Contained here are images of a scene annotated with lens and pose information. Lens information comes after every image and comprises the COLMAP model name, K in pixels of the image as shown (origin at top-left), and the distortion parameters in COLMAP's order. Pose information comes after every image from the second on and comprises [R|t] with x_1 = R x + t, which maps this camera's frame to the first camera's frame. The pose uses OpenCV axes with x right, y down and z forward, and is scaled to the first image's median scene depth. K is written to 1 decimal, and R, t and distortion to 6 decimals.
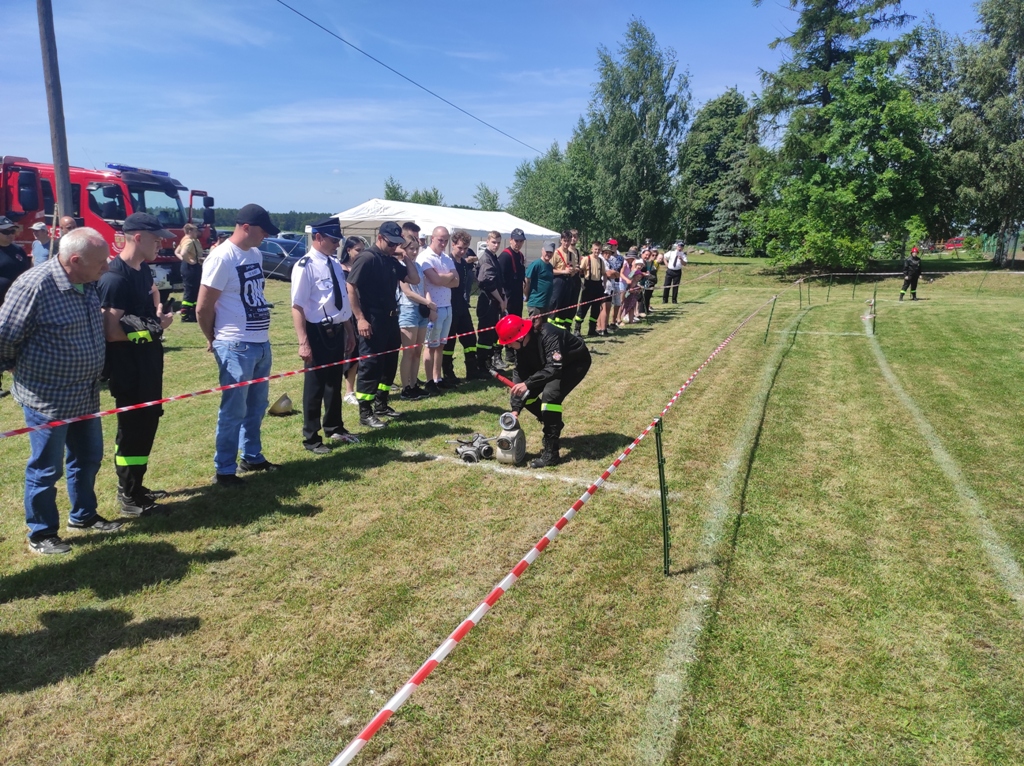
lens RADIAL K [[836.1, 0, 512.0], [0, 836.1, 383.0], [0, 0, 1]] dist [0.006103, 0.006981]
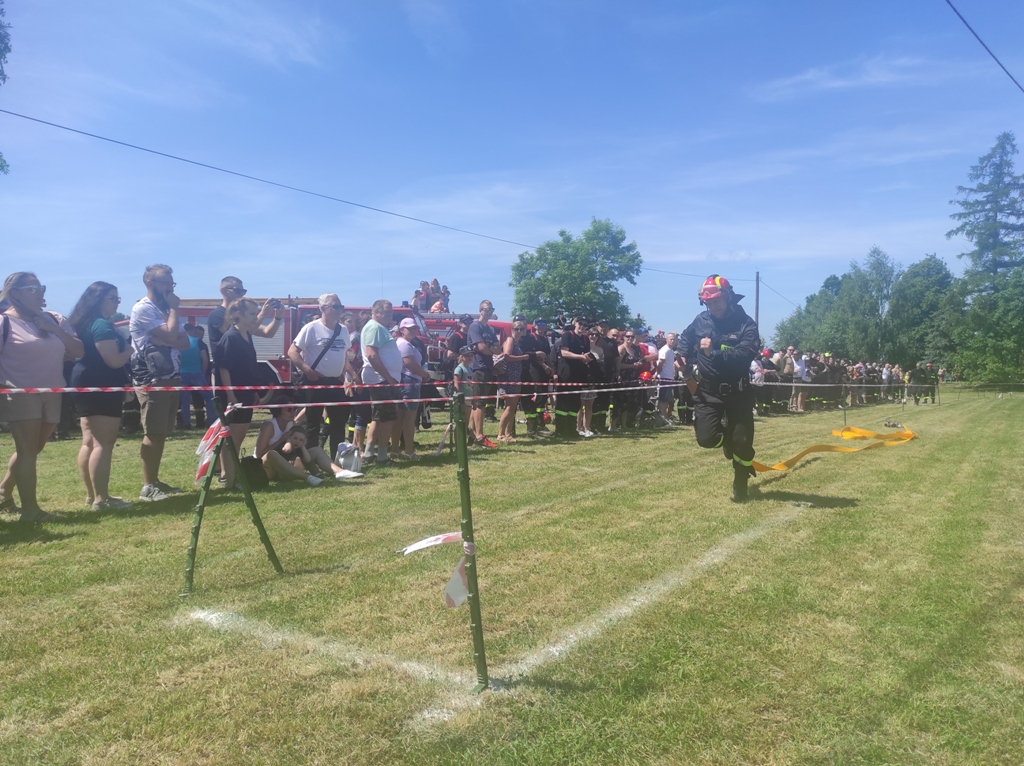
lens RADIAL K [[836.1, 0, 512.0], [0, 836.1, 383.0], [0, 0, 1]] dist [0.006103, 0.006981]
pose [[0.977541, -0.011258, -0.210447, -0.208716], [-0.022525, 0.987271, -0.157443, 0.130333], [0.209540, 0.158647, 0.964844, -0.738915]]
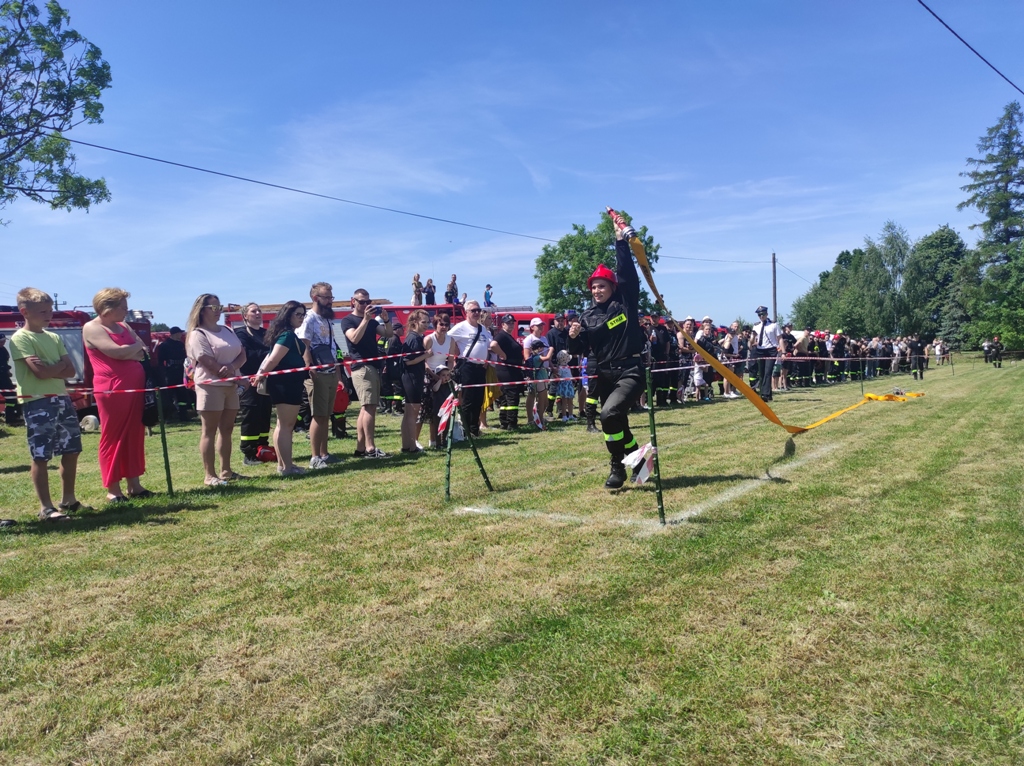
lens RADIAL K [[841.4, 0, 496.7], [0, 841.4, 371.0], [0, 0, 1]] dist [-0.000633, 0.000935]
pose [[0.968884, -0.050759, -0.242253, -0.218150], [0.012177, 0.987336, -0.158173, 0.141090], [0.247214, 0.150301, 0.957233, -0.803186]]
